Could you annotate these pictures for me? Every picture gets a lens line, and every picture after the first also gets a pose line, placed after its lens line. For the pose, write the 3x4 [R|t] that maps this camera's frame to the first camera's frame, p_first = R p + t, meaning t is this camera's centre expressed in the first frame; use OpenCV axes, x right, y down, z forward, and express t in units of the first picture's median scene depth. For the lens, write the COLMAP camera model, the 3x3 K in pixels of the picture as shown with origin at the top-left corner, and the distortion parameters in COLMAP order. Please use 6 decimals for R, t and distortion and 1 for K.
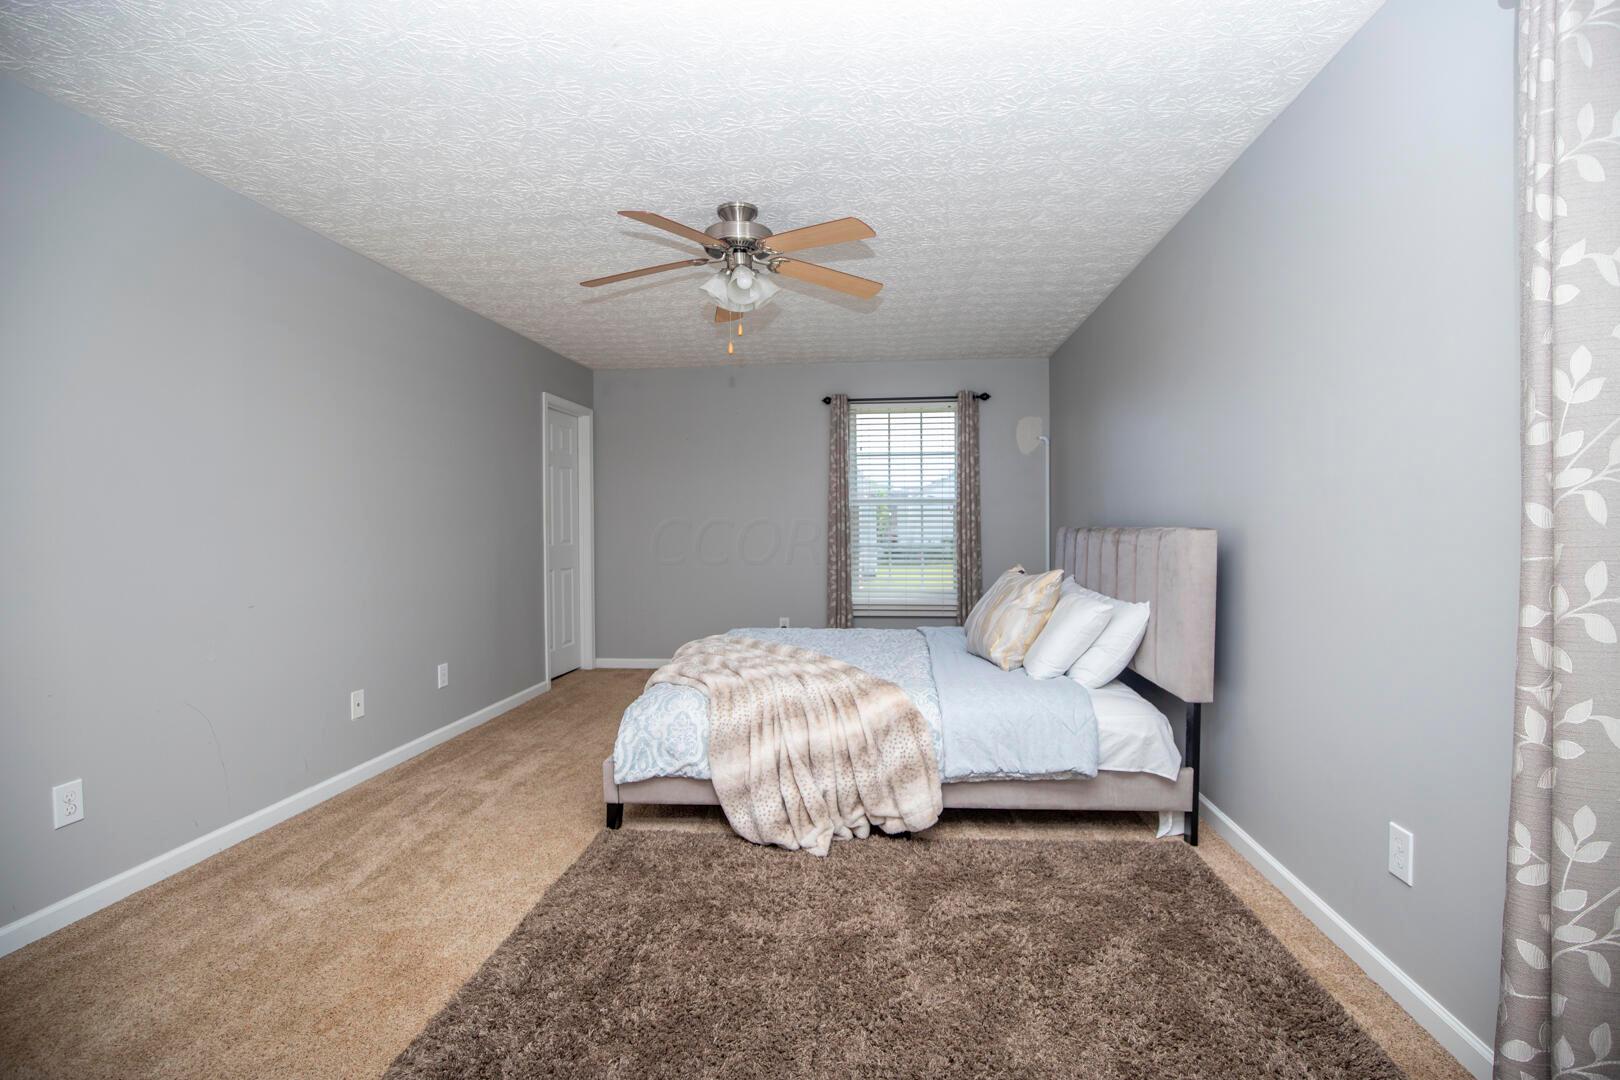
lens RADIAL K [[737.1, 0, 822.0], [0, 737.1, 536.3], [0, 0, 1]] dist [-0.028369, 0.000027]
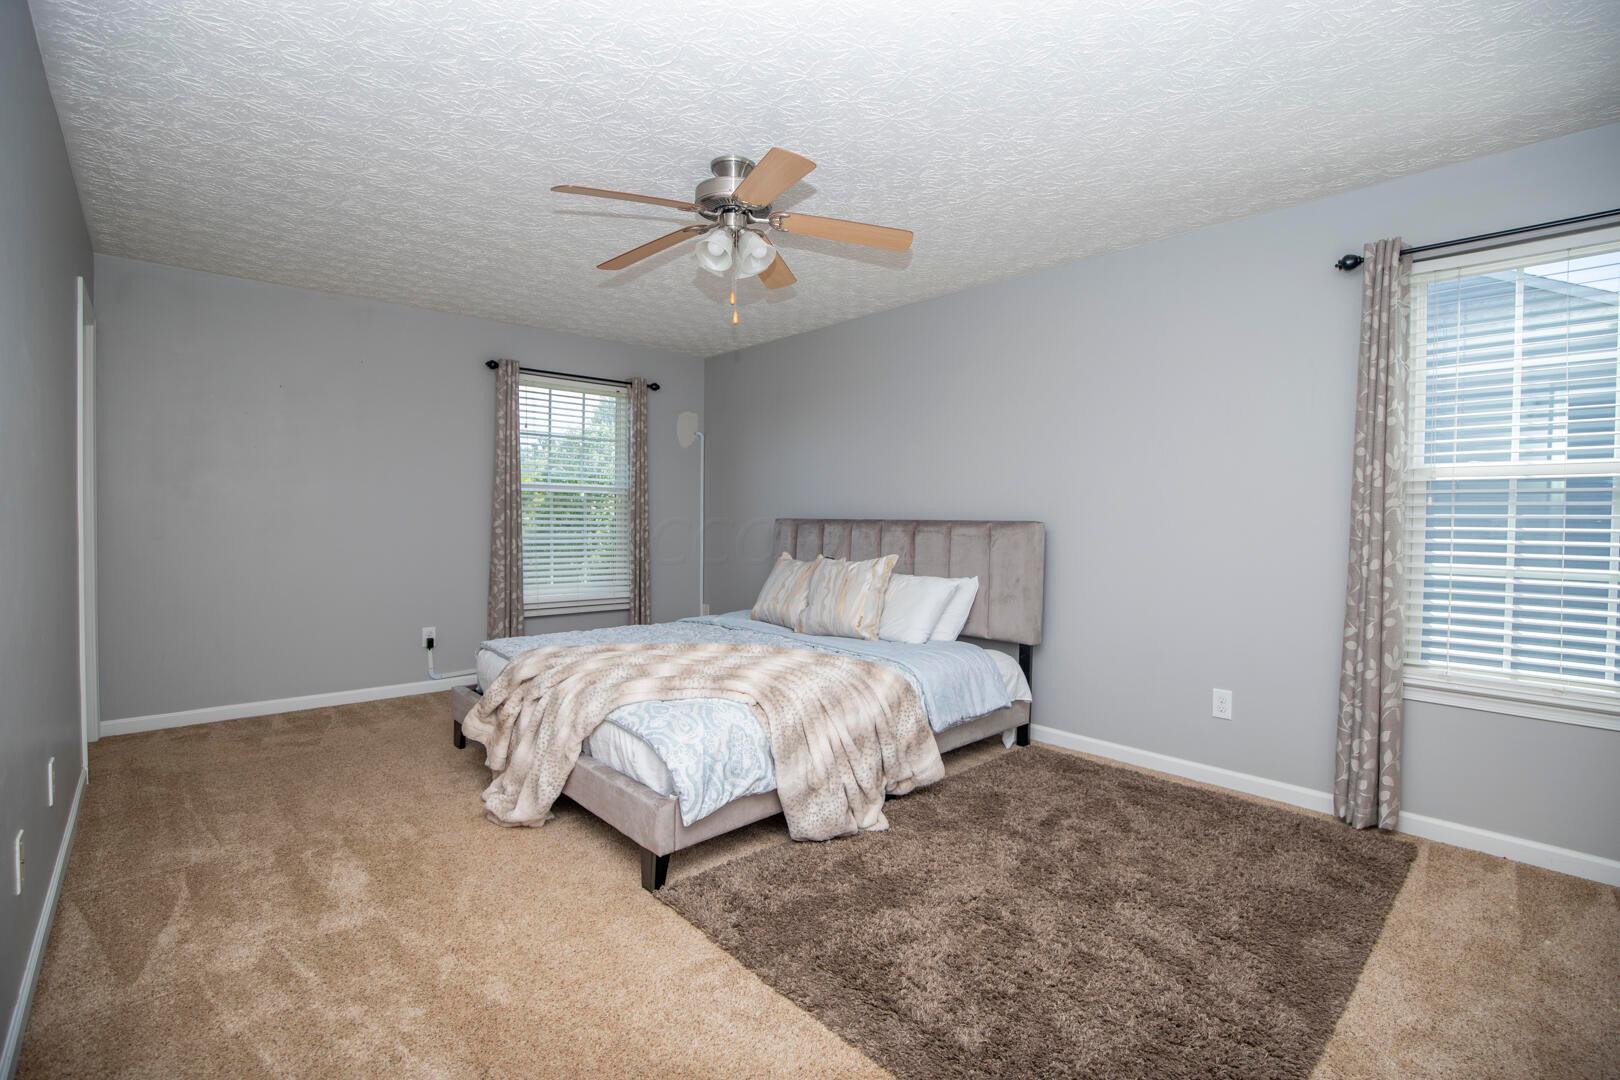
lens RADIAL K [[737.1, 0, 822.0], [0, 737.1, 536.3], [0, 0, 1]] dist [-0.028369, 0.000027]
pose [[0.672726, -0.006061, 0.739867, -0.742410], [-0.003199, 0.999933, 0.011101, 0.003007], [-0.739885, -0.009835, 0.672662, 0.319893]]
